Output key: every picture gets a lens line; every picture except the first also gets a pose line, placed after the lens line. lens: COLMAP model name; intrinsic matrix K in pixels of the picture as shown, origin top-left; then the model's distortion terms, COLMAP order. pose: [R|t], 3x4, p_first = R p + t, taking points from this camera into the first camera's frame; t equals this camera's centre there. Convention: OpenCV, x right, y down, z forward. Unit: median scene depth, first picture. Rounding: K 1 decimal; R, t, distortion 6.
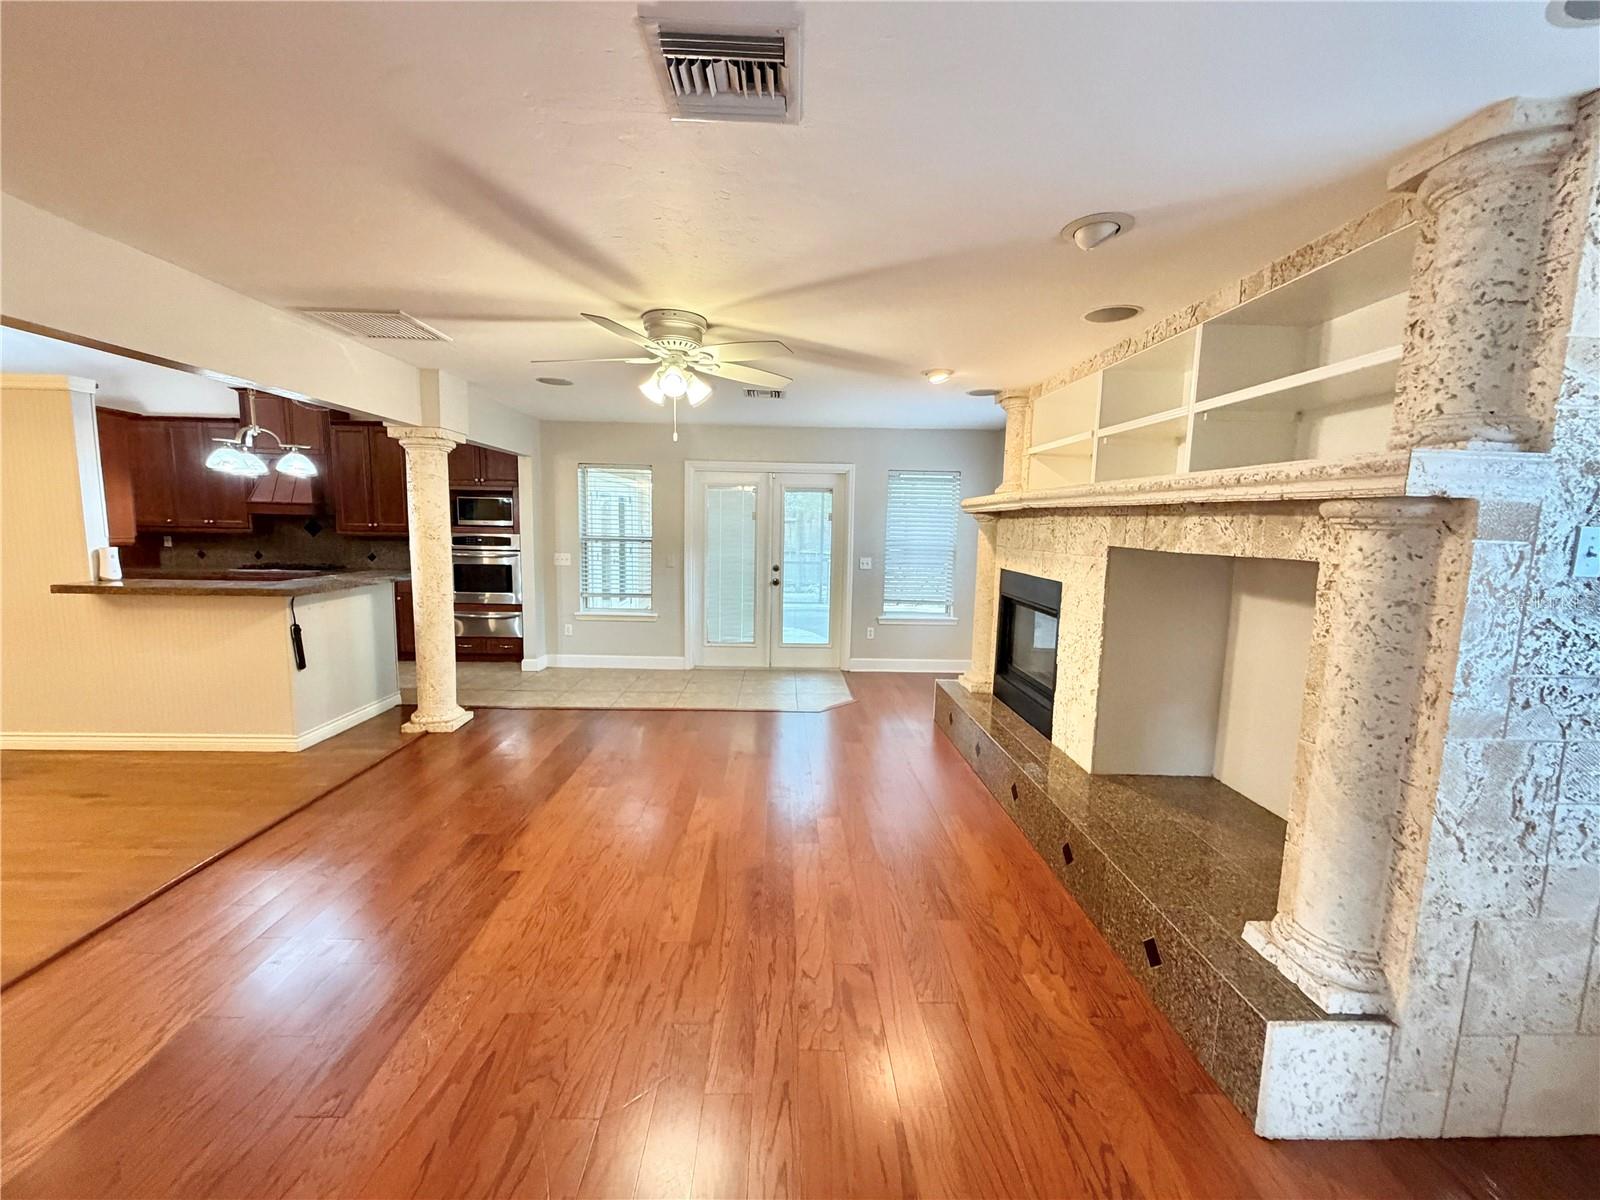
lens RADIAL K [[633.1, 0, 800.0], [0, 633.1, 600.0], [0, 0, 1]] dist [0.000370, 0.000034]
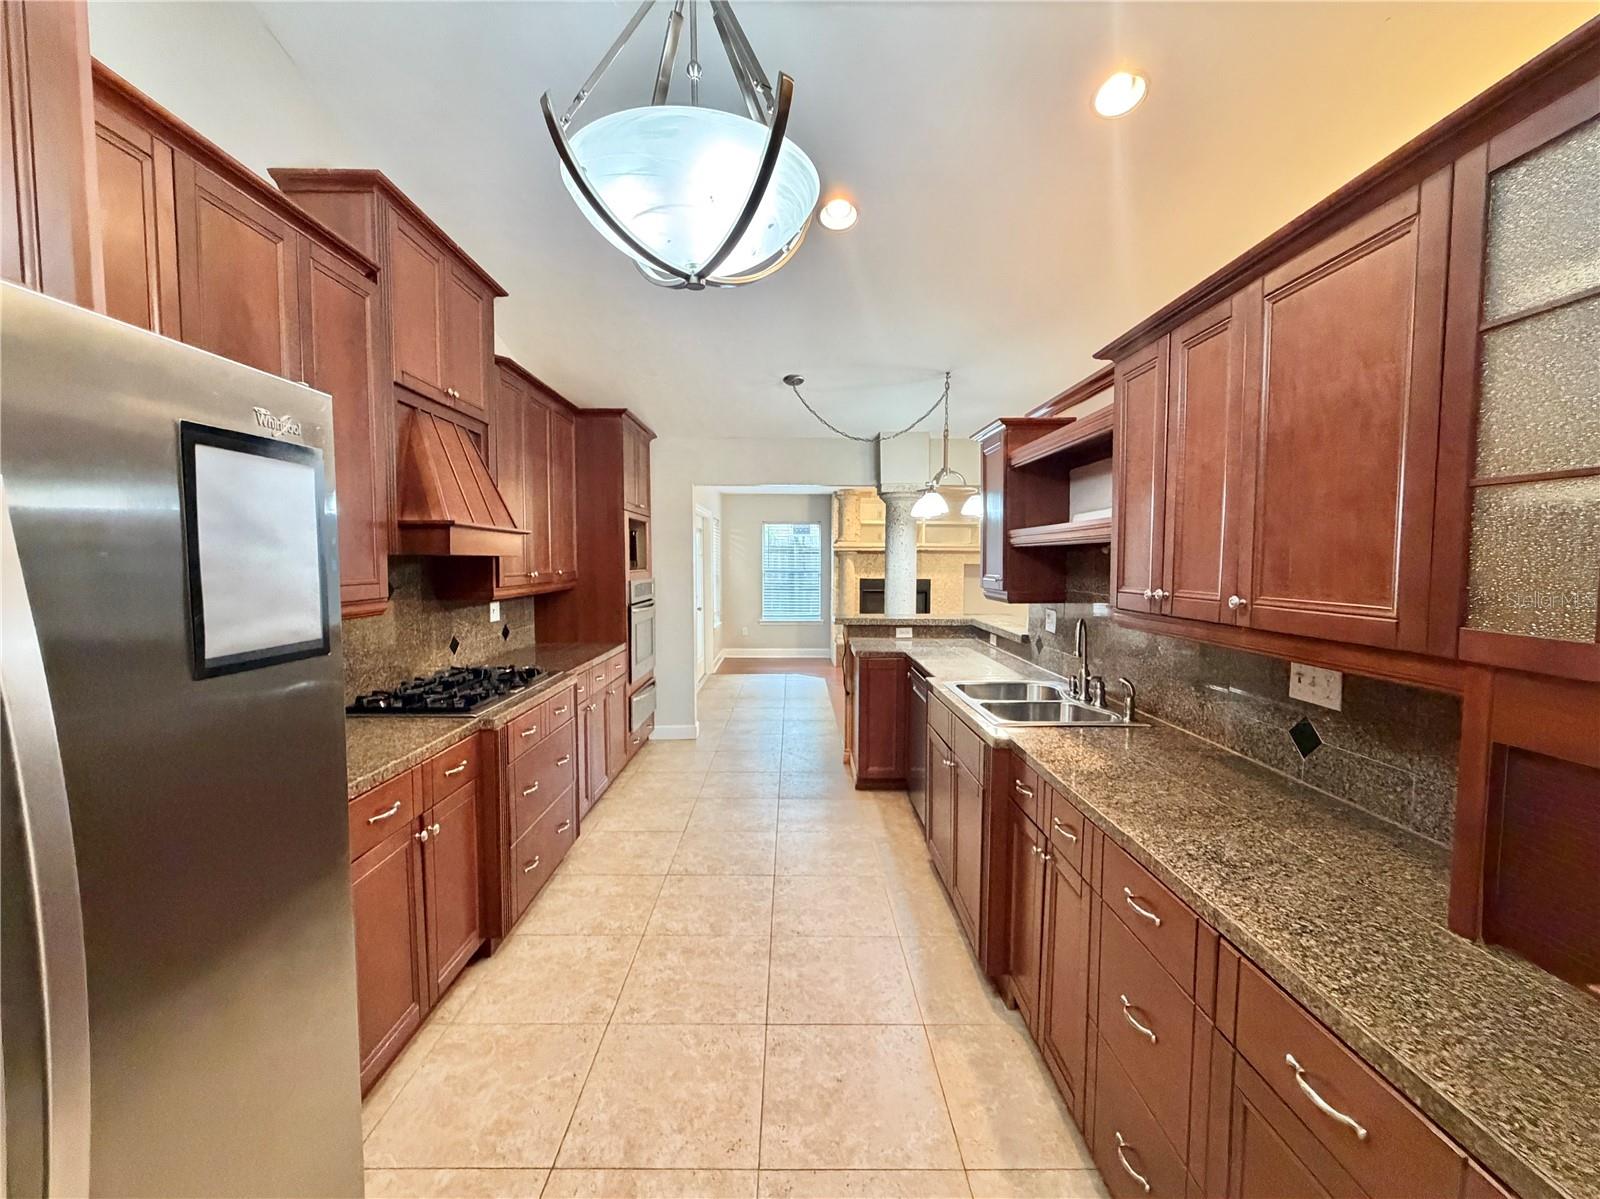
lens RADIAL K [[644.6, 0, 792.9], [0, 644.6, 596.1], [0, 0, 1]] dist [0.000892, 0.000025]
pose [[0.033716, -0.074934, 0.996618, -1.232543], [0.118503, 0.990450, 0.070462, -0.116118], [-0.992381, 0.115727, 0.042274, 0.797016]]
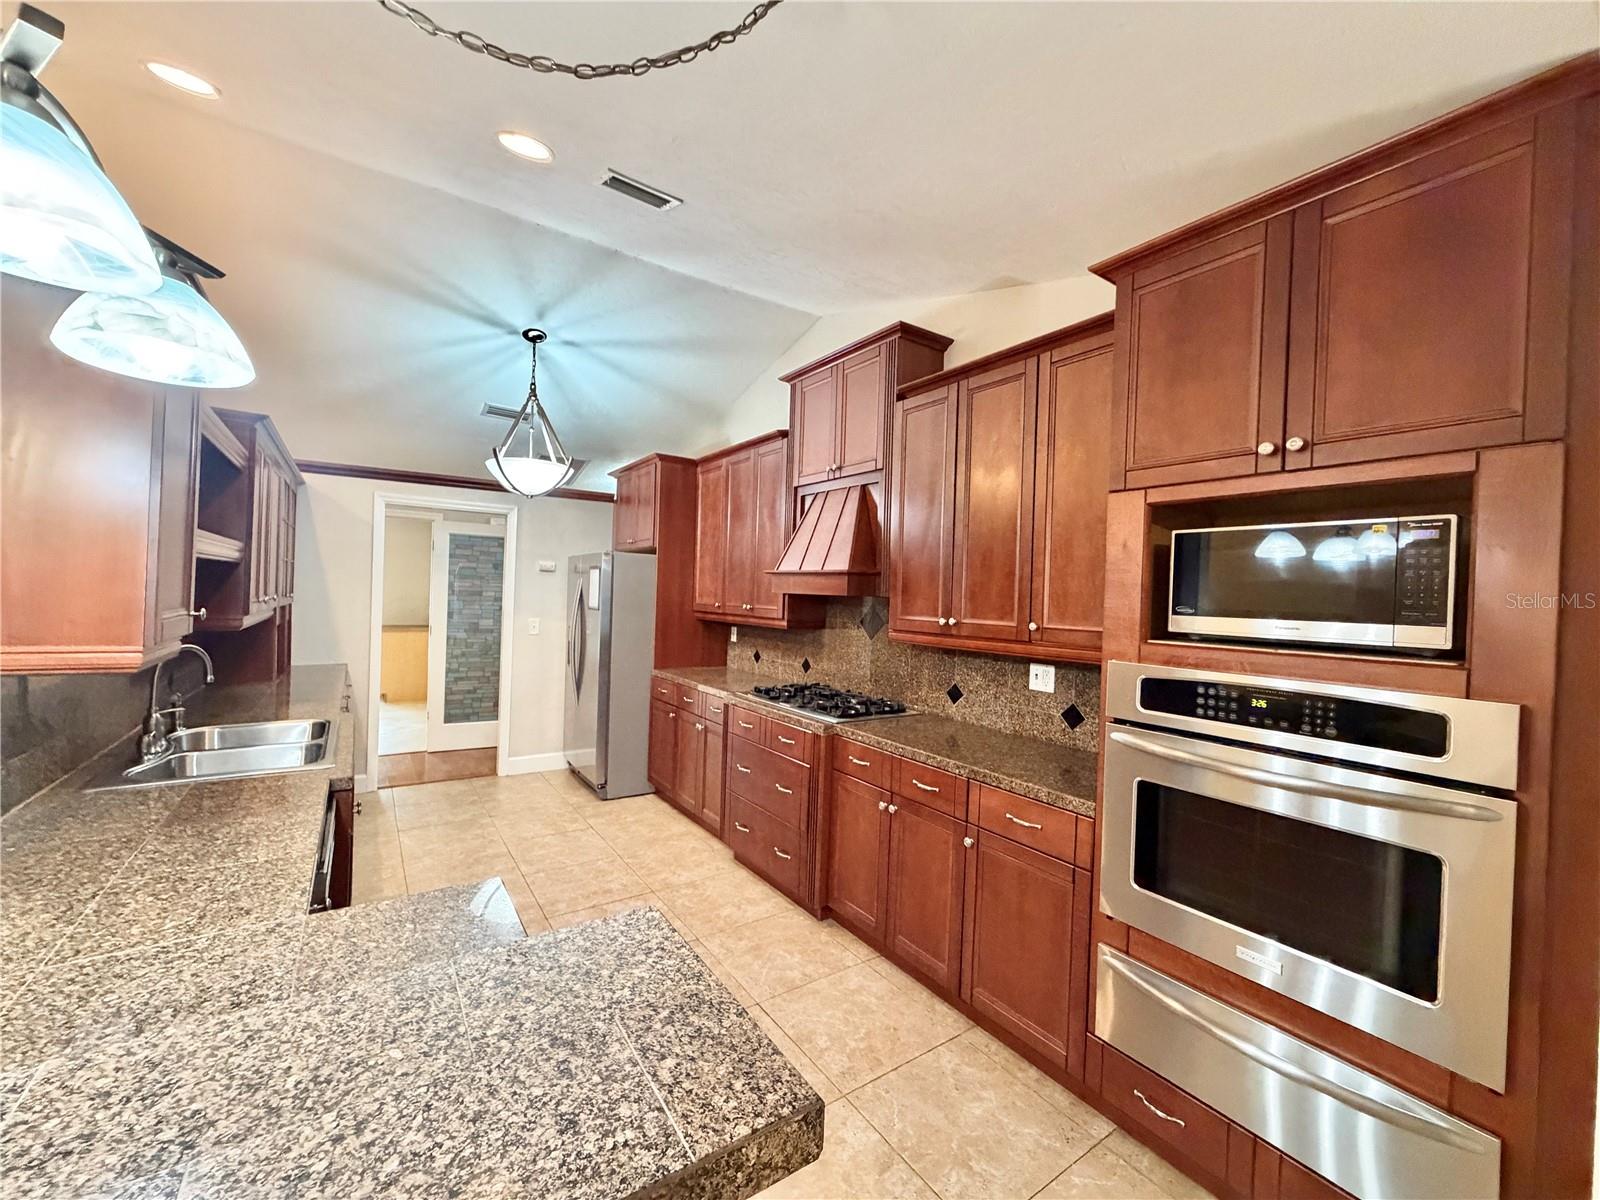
lens RADIAL K [[644.6, 0, 792.9], [0, 644.6, 596.6], [0, 0, 1]] dist [0.000892, 0.000025]
pose [[0.533123, 0.002548, -0.846034, -0.394486], [-0.124087, 0.989417, -0.075213, -0.094418], [0.836888, 0.145079, 0.527797, 0.724981]]
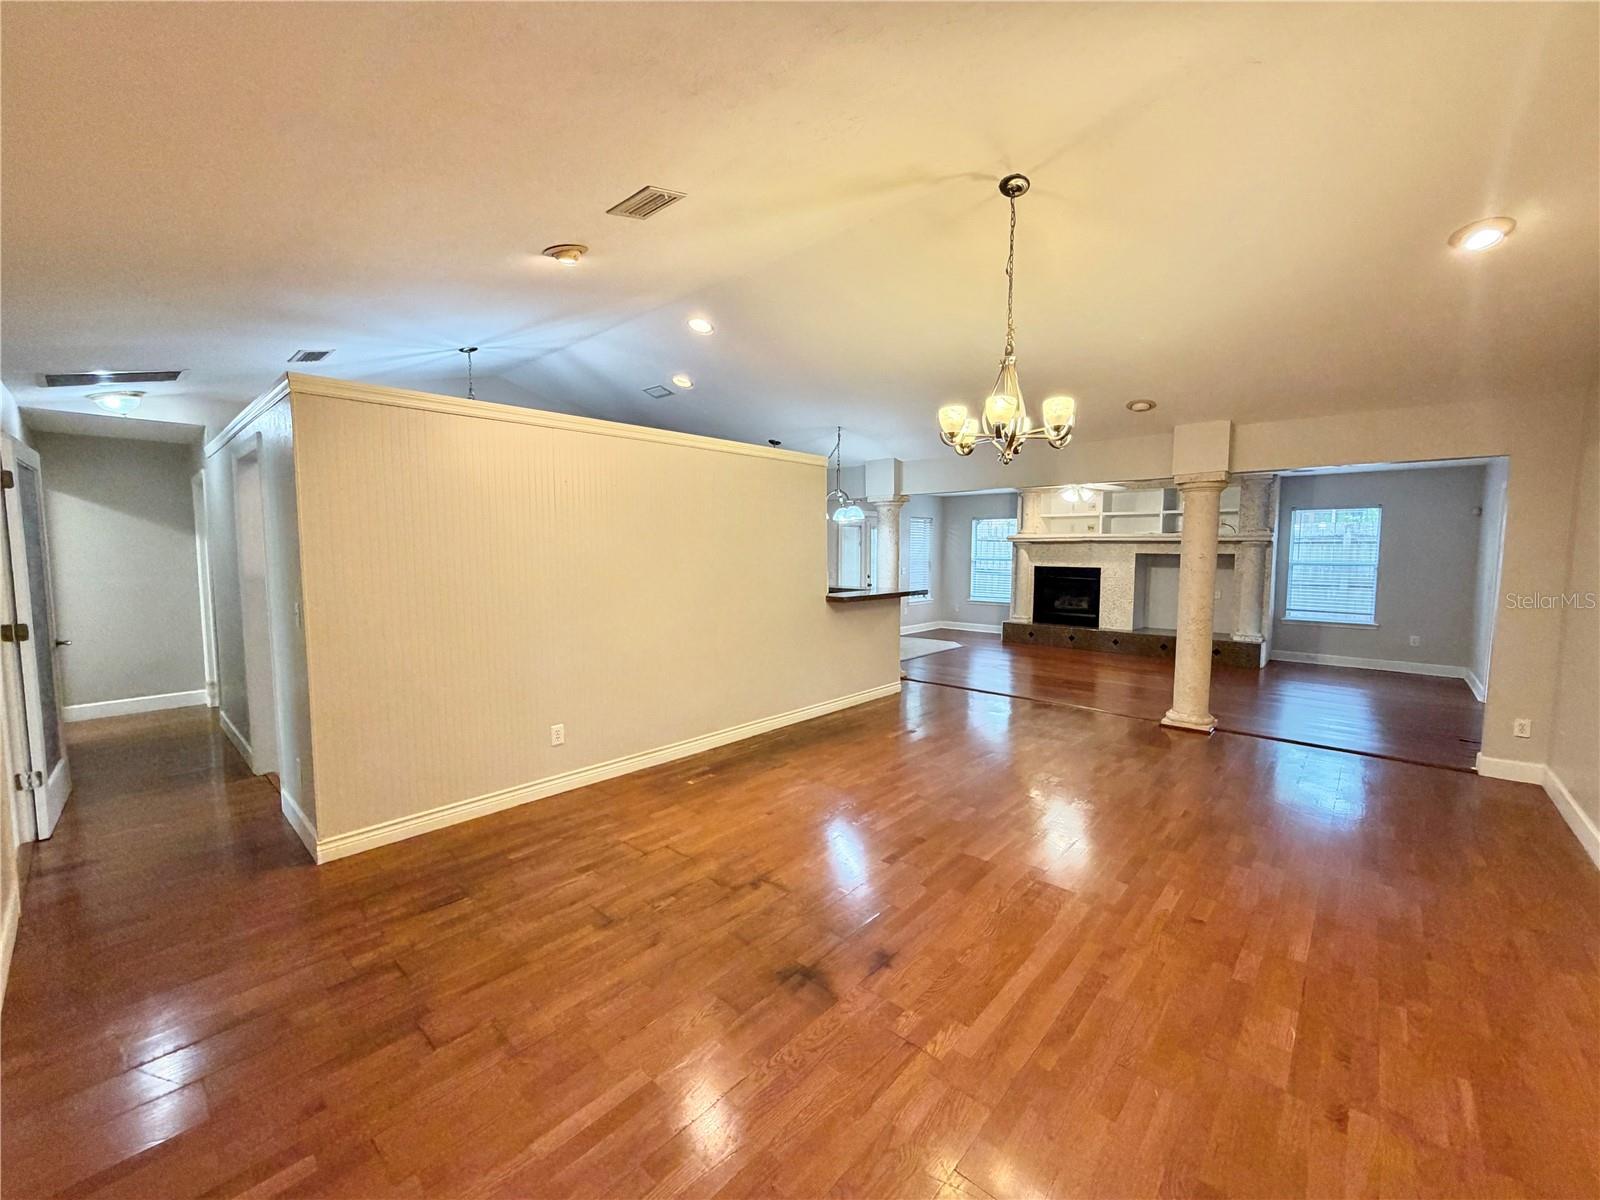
lens RADIAL K [[633.1, 0, 800.0], [0, 633.1, 600.0], [0, 0, 1]] dist [0.000370, 0.000034]
pose [[0.689659, -0.073708, 0.720374, -1.338894], [0.098767, 0.995084, 0.007260, -0.020119], [-0.717368, 0.066142, 0.693548, 0.026355]]
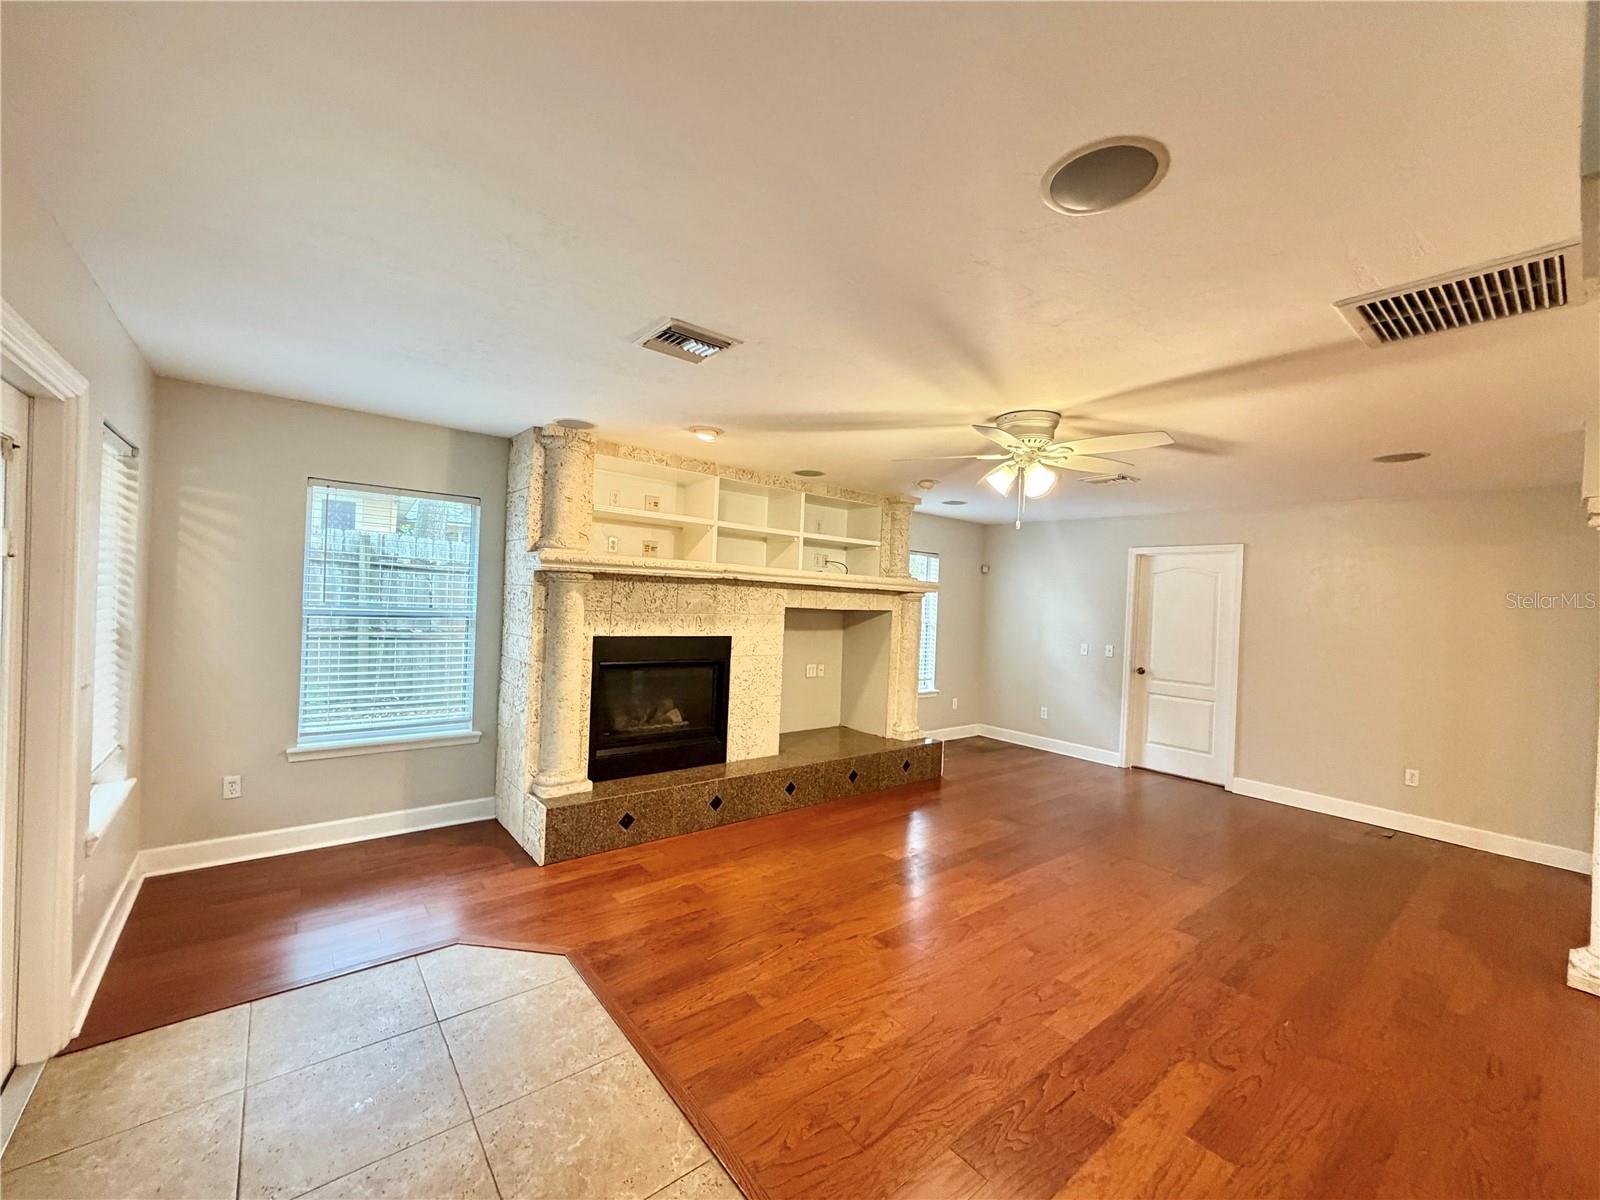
lens RADIAL K [[644.6, 0, 792.9], [0, 644.6, 596.6], [0, 0, 1]] dist [0.000892, 0.000025]
pose [[-0.602825, -0.044799, 0.796615, -0.388728], [0.044053, 0.995031, 0.089293, -0.120964], [-0.796656, 0.088922, -0.597856, 0.920364]]
